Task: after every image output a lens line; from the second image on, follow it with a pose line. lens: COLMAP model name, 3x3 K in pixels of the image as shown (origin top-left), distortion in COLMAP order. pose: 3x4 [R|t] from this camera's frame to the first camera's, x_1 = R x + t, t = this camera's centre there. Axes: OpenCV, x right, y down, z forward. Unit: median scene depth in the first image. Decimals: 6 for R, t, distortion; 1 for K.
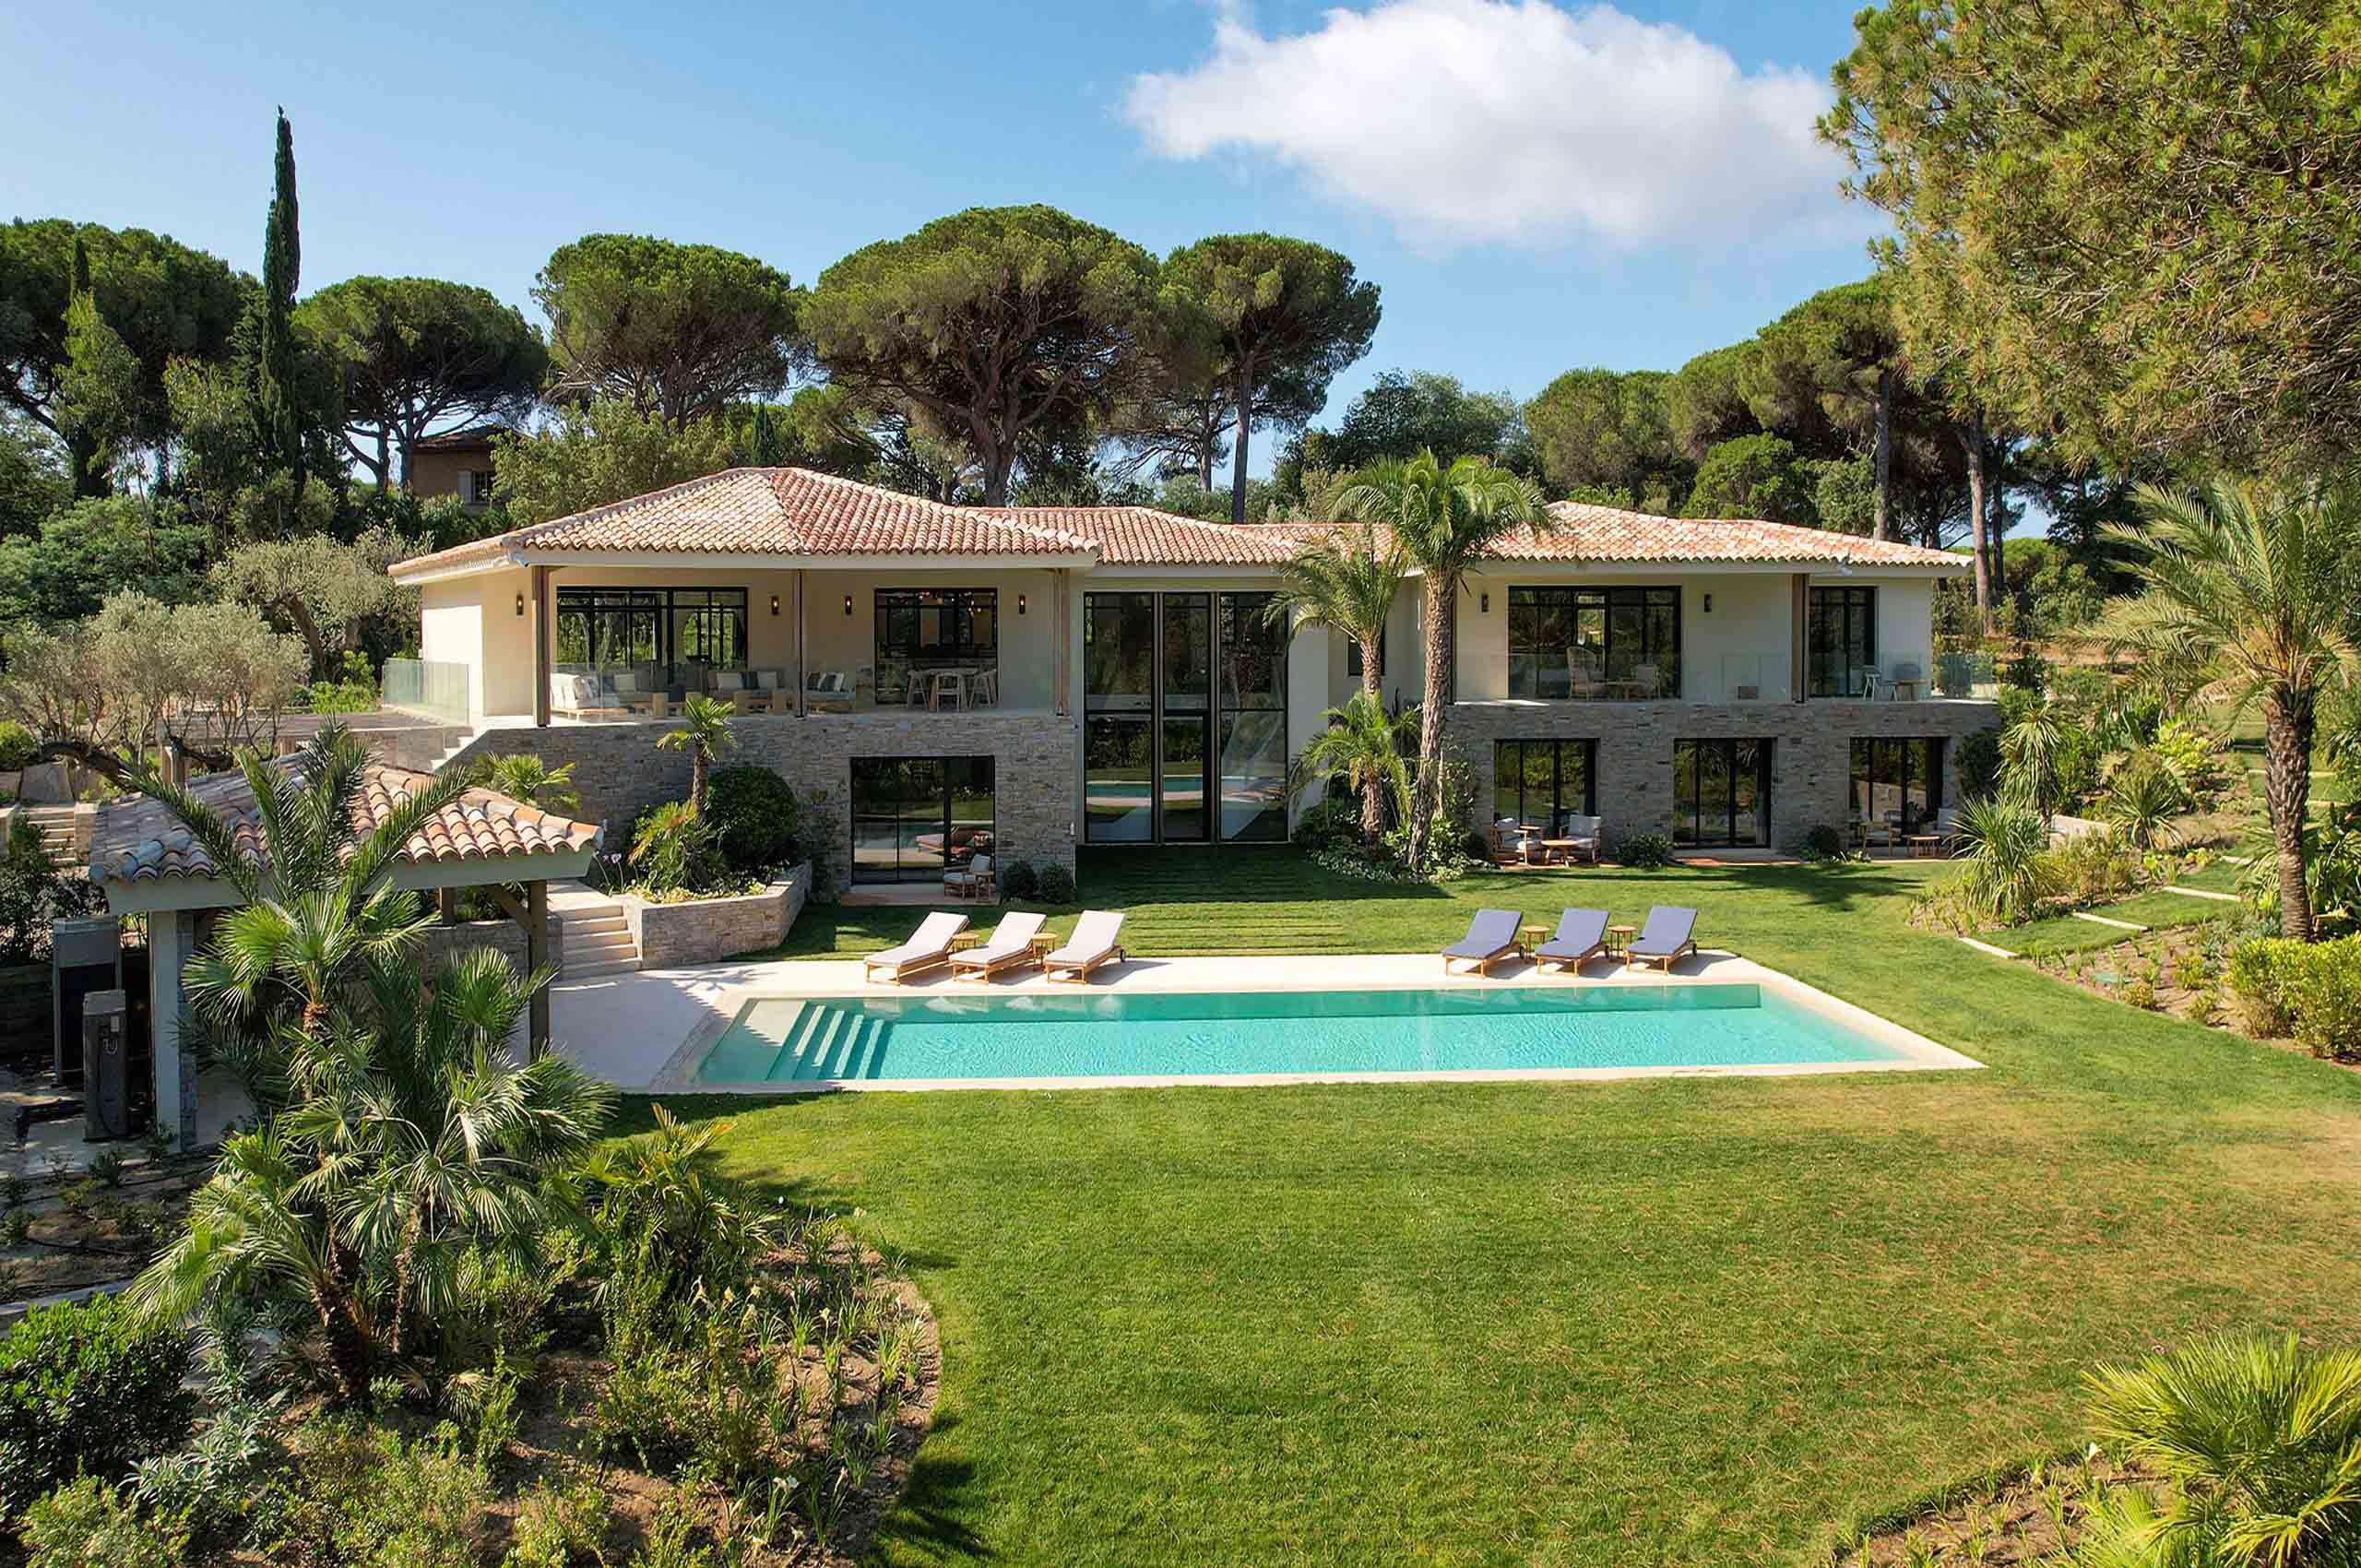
lens RADIAL K [[1731.5, 0, 1180.5], [0, 1731.5, 784.0], [0, 0, 1]] dist [-0.001266, 0.000763]
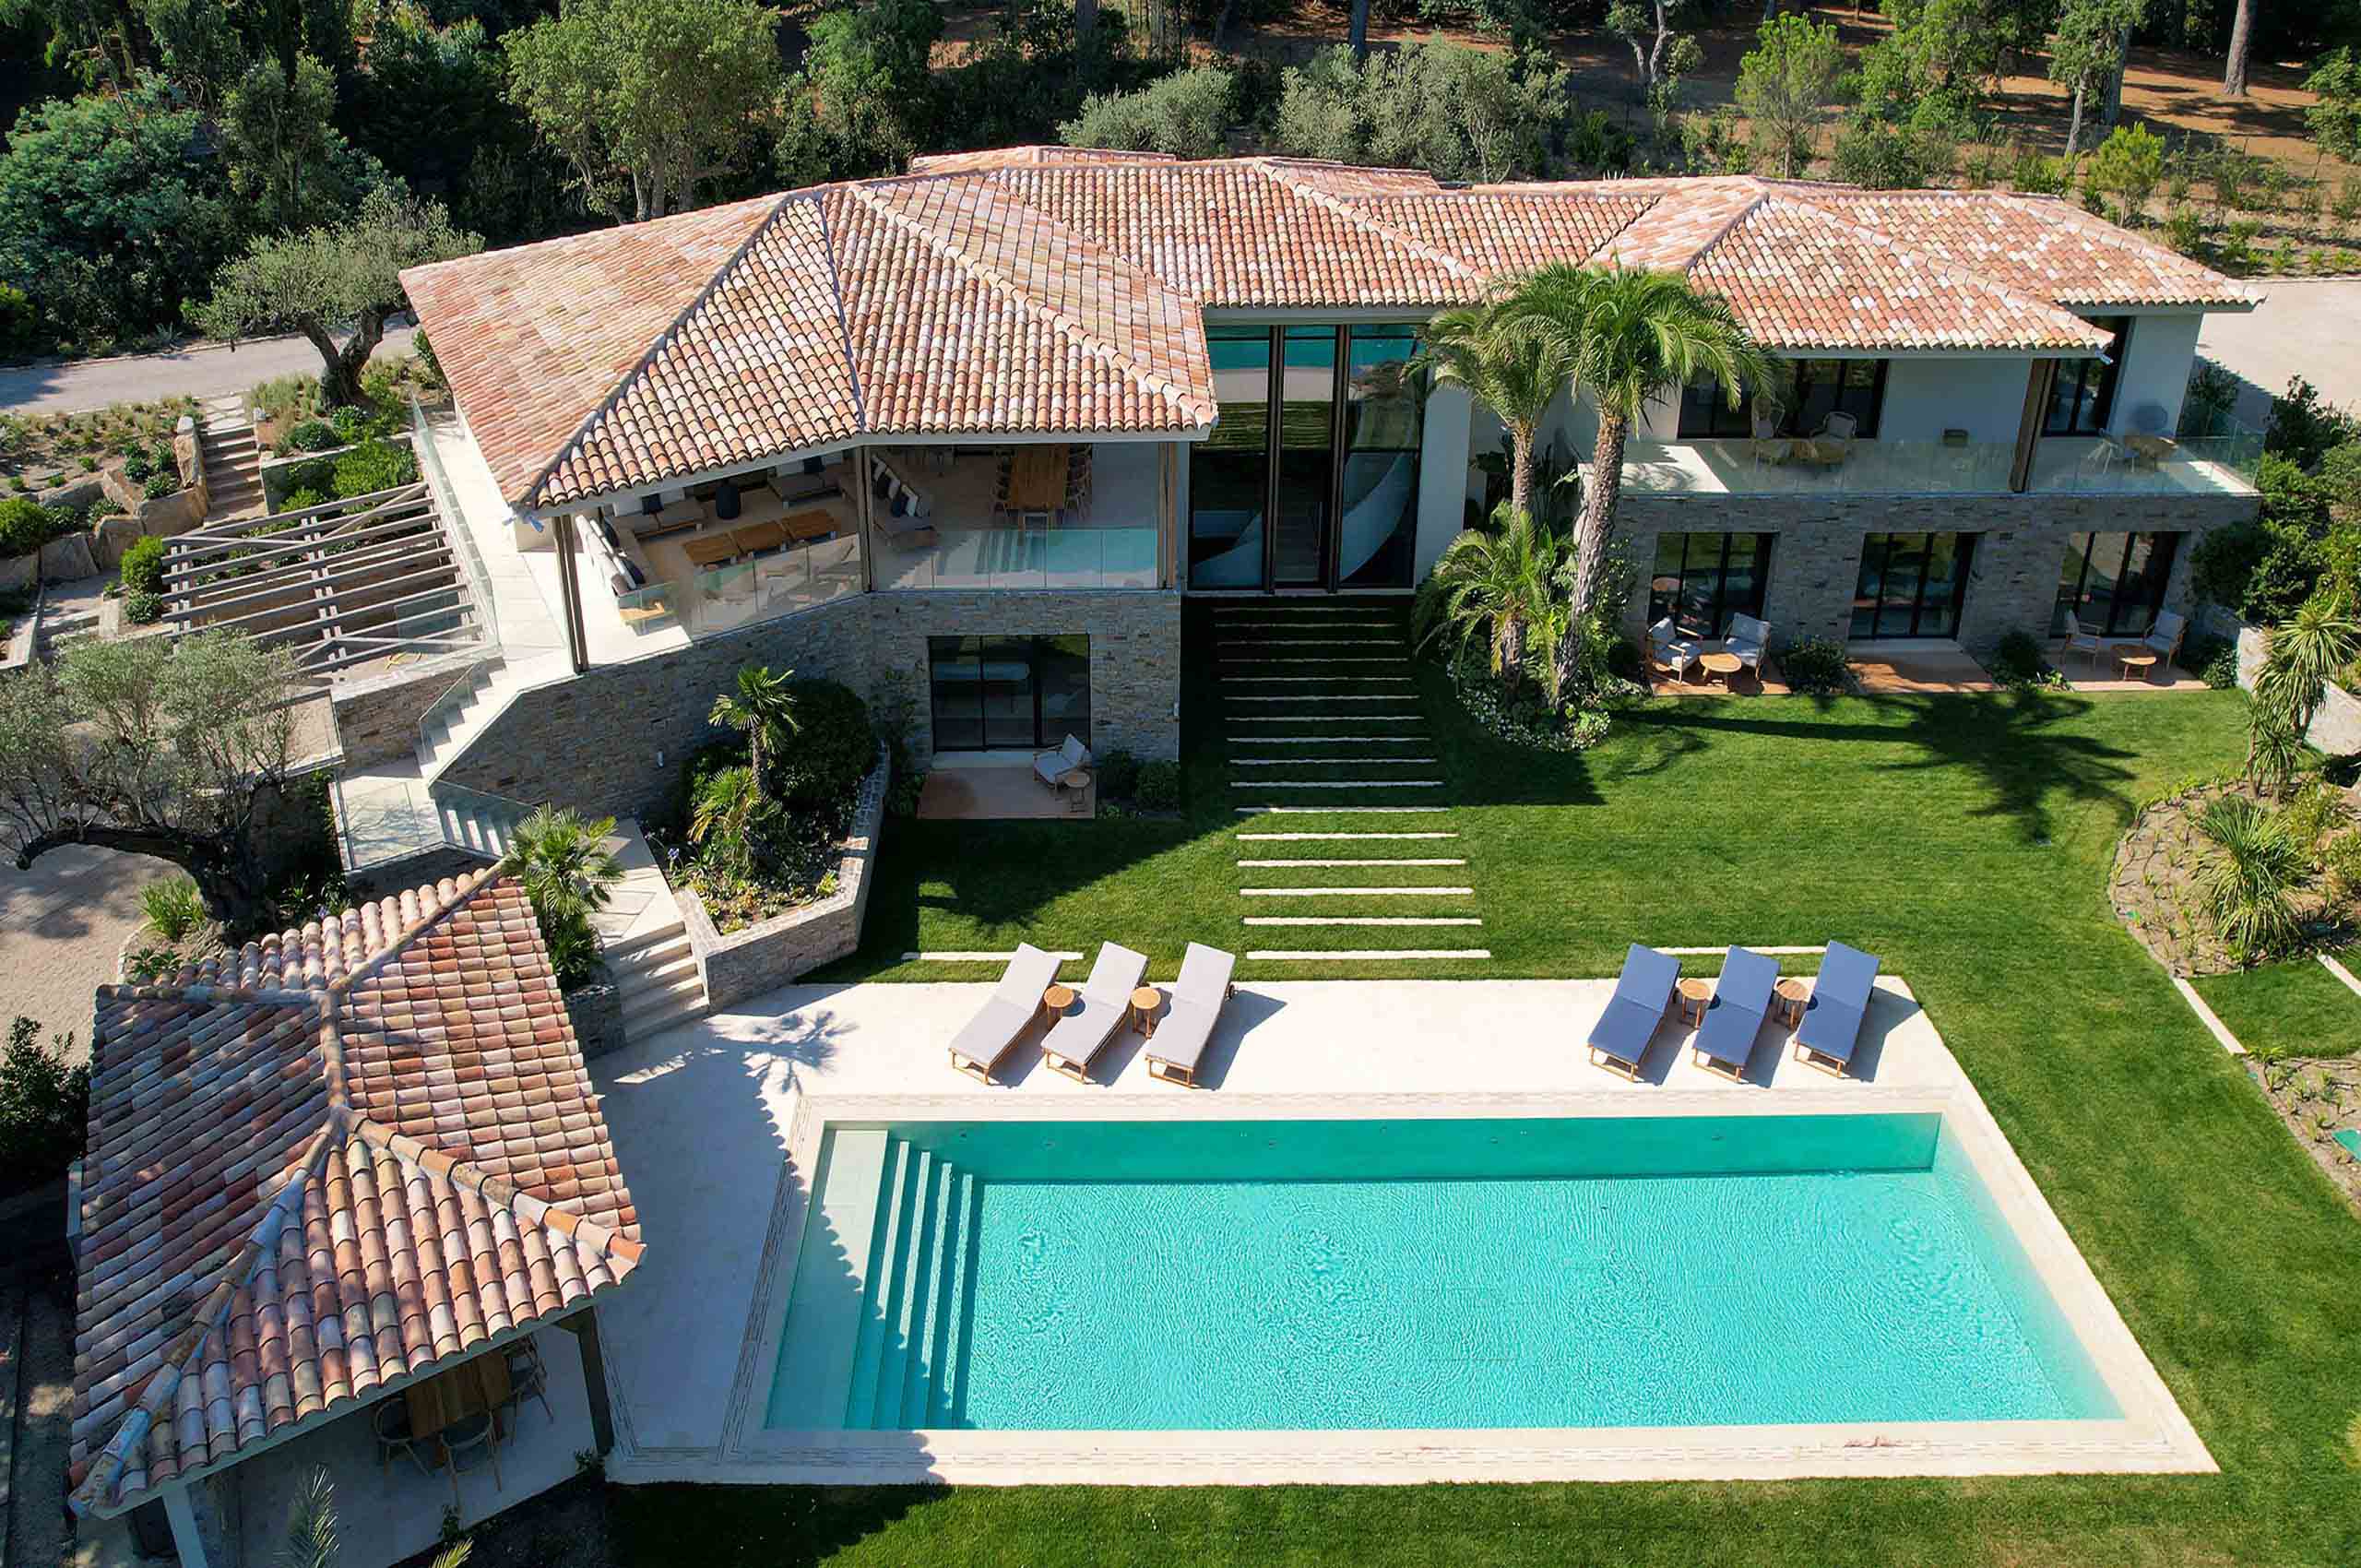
lens RADIAL K [[1756.9, 0, 1180.5], [0, 1756.9, 784.0], [0, 0, 1]] dist [-0.021011, 0.037309]
pose [[0.998338, 0.030398, -0.048955, -0.014130], [-0.011902, 0.940002, 0.340960, -0.238271], [0.056382, -0.339811, 0.938802, 0.128503]]
